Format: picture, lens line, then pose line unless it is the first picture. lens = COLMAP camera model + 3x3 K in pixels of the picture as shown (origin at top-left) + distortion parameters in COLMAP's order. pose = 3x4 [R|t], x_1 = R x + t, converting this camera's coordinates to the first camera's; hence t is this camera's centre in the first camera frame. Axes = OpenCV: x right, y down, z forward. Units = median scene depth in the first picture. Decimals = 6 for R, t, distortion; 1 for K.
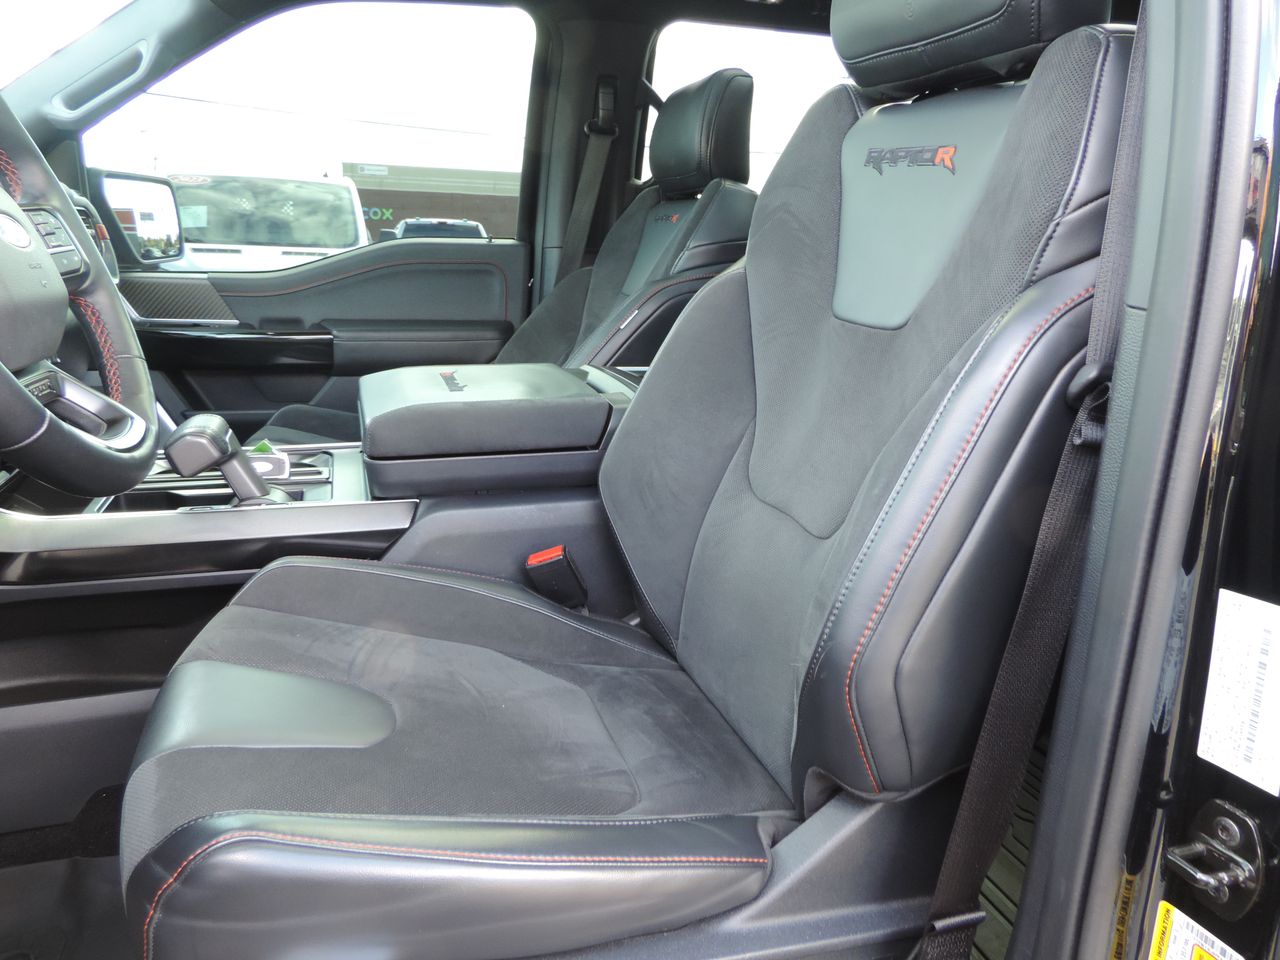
lens RADIAL K [[910.8, 0, 614.1], [0, 910.8, 489.8], [0, 0, 1]] dist [-0.007601, -0.009246]
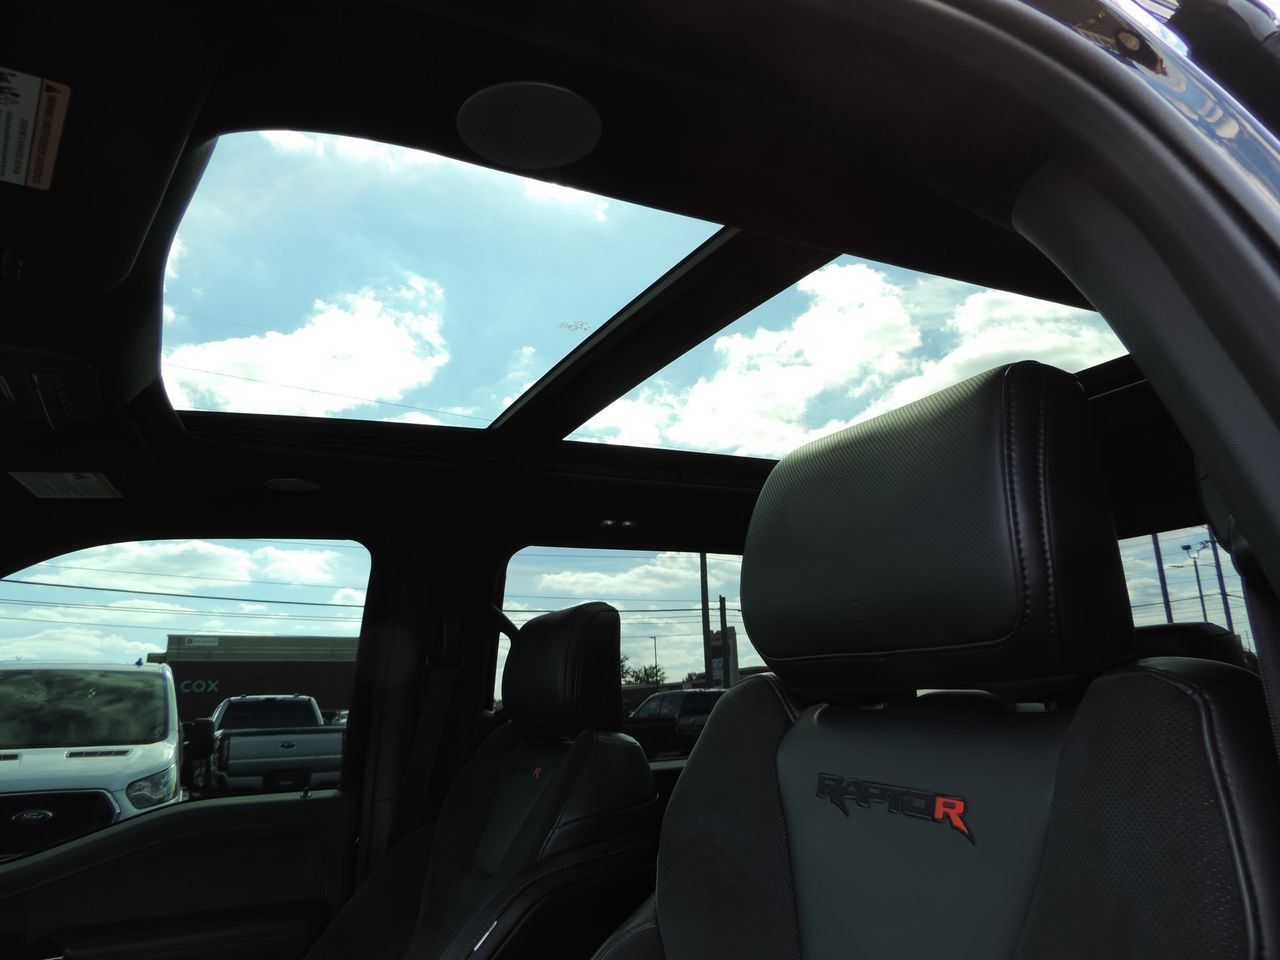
lens RADIAL K [[910.8, 0, 642.4], [0, 910.8, 482.5], [0, 0, 1]] dist [-0.007601, -0.009246]
pose [[0.979651, -0.008482, 0.200531, -0.002619], [0.101896, 0.881794, -0.460495, -0.125599], [-0.172921, 0.471558, 0.864715, 0.135352]]
